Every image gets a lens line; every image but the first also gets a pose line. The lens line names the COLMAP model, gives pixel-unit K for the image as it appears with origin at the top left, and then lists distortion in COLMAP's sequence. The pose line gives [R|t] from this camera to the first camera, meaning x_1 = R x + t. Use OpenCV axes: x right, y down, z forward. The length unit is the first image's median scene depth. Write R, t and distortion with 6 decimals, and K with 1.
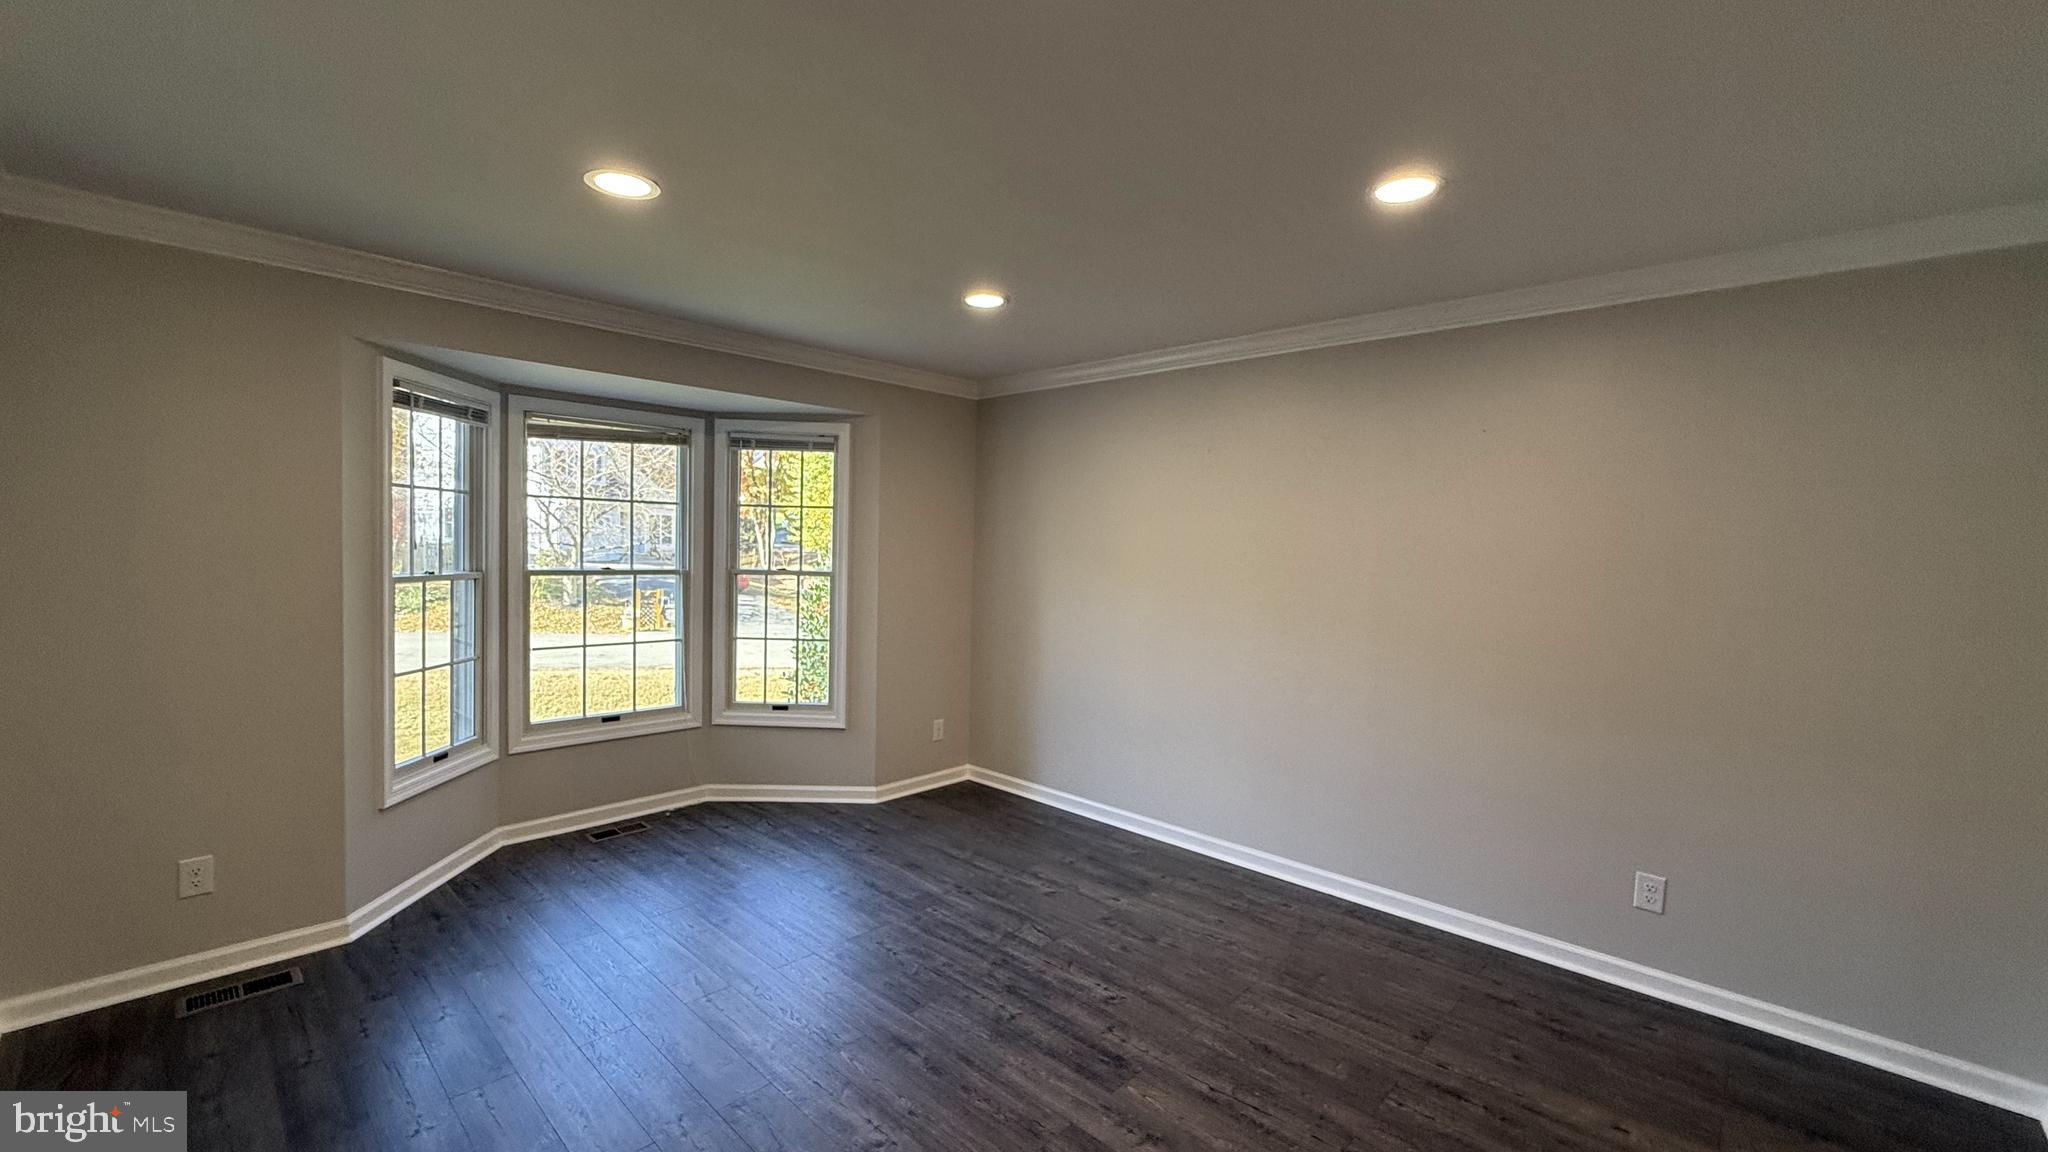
lens RADIAL K [[818.5, 0, 1017.5], [0, 818.5, 574.1], [0, 0, 1]] dist [-0.000547, 0.000024]
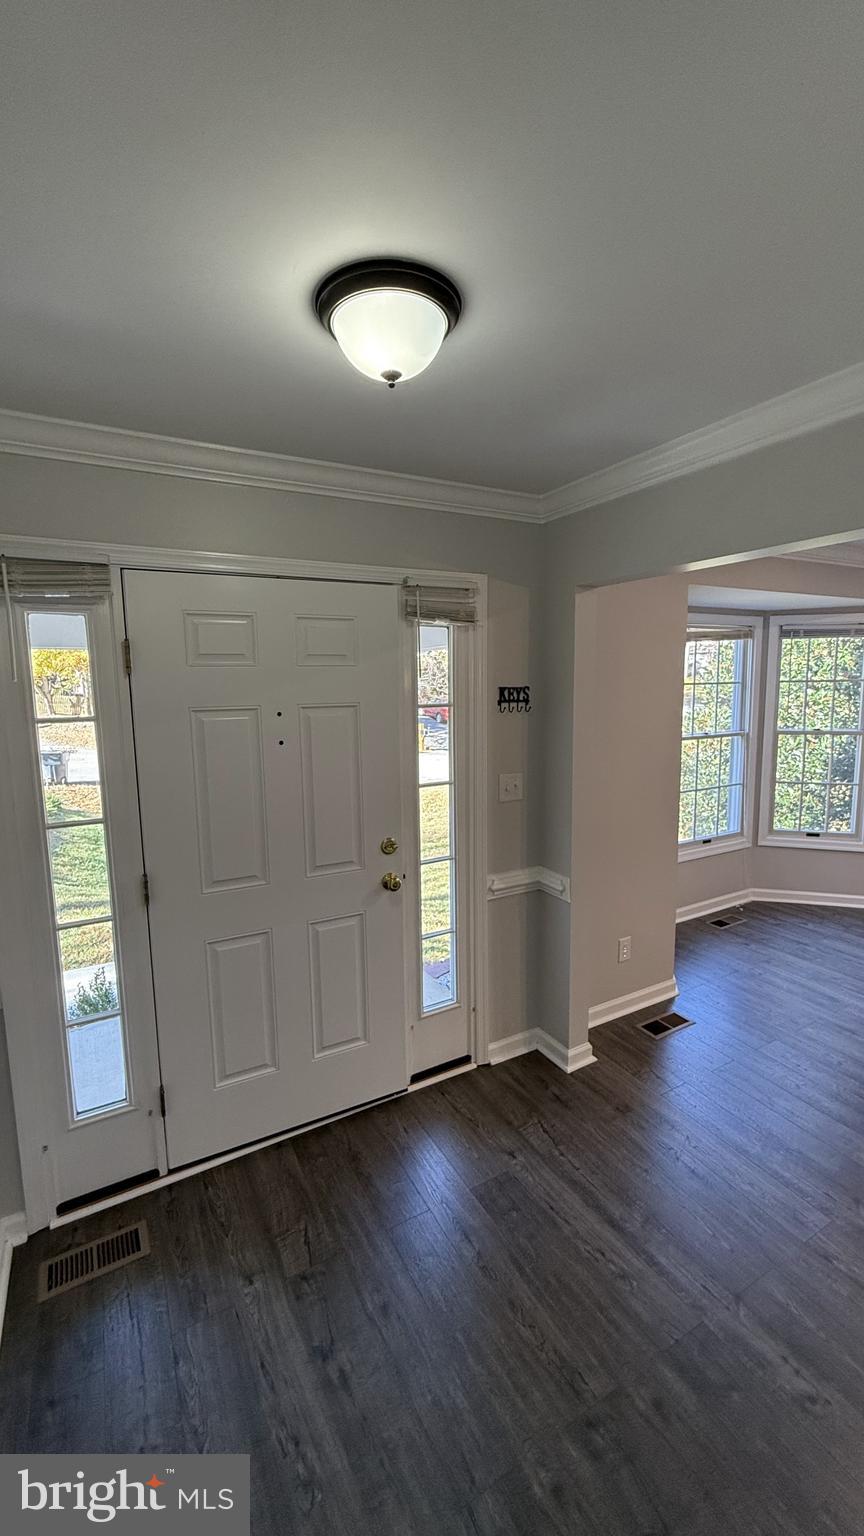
lens RADIAL K [[613.9, 0, 436.9], [0, 613.9, 763.1], [0, 0, 1]] dist [-0.000547, 0.000024]
pose [[0.955310, -0.000273, -0.295604, -0.611381], [0.028171, 0.995532, 0.090120, -0.061734], [0.294259, -0.094420, 0.951050, -0.115868]]
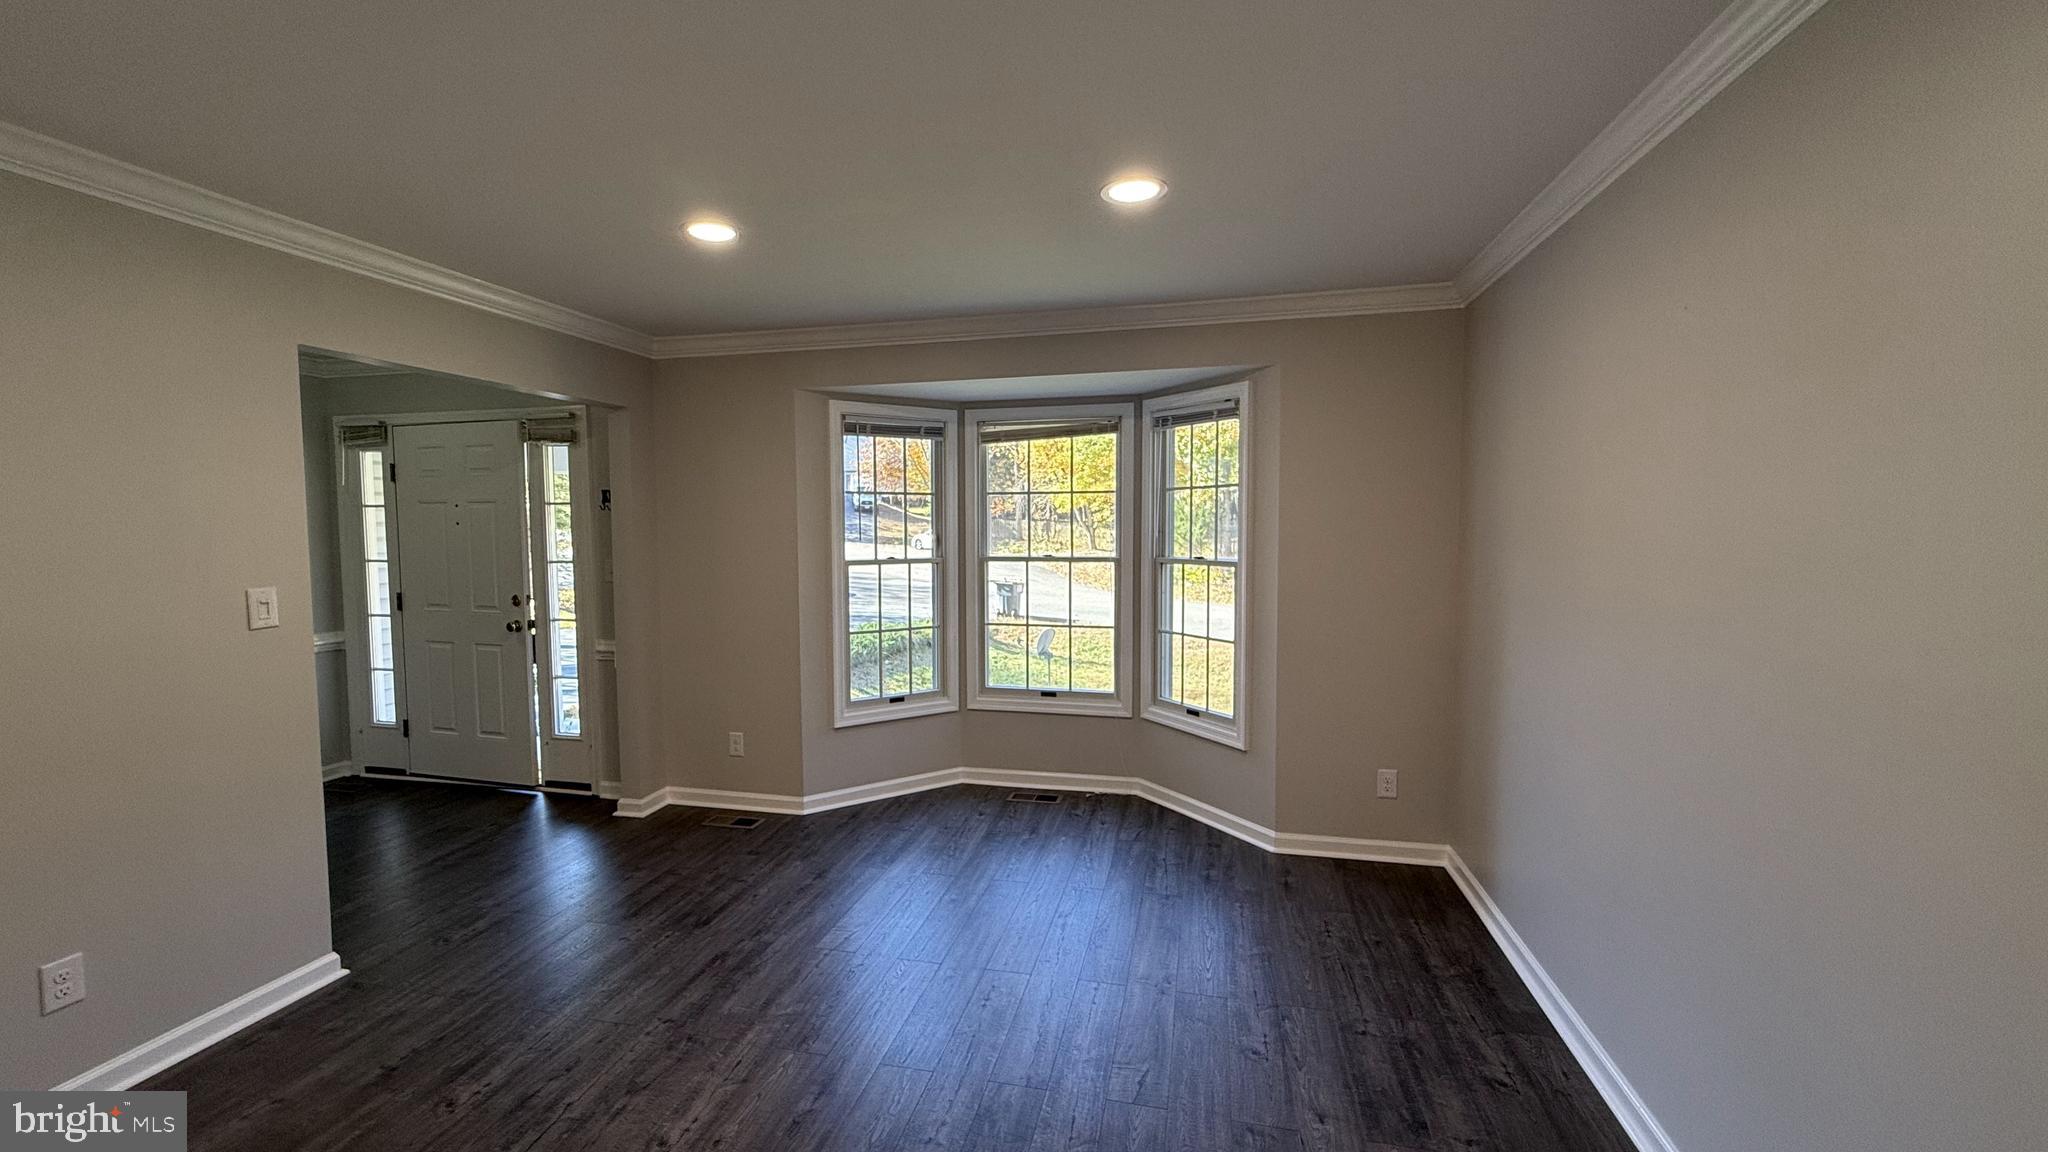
lens RADIAL K [[818.5, 0, 1017.5], [0, 818.5, 574.1], [0, 0, 1]] dist [-0.000547, 0.000024]
pose [[0.506175, 0.025241, -0.862061, 0.403600], [-0.014195, 0.999680, 0.020935, -0.004354], [0.862314, 0.001640, 0.506371, 0.403503]]
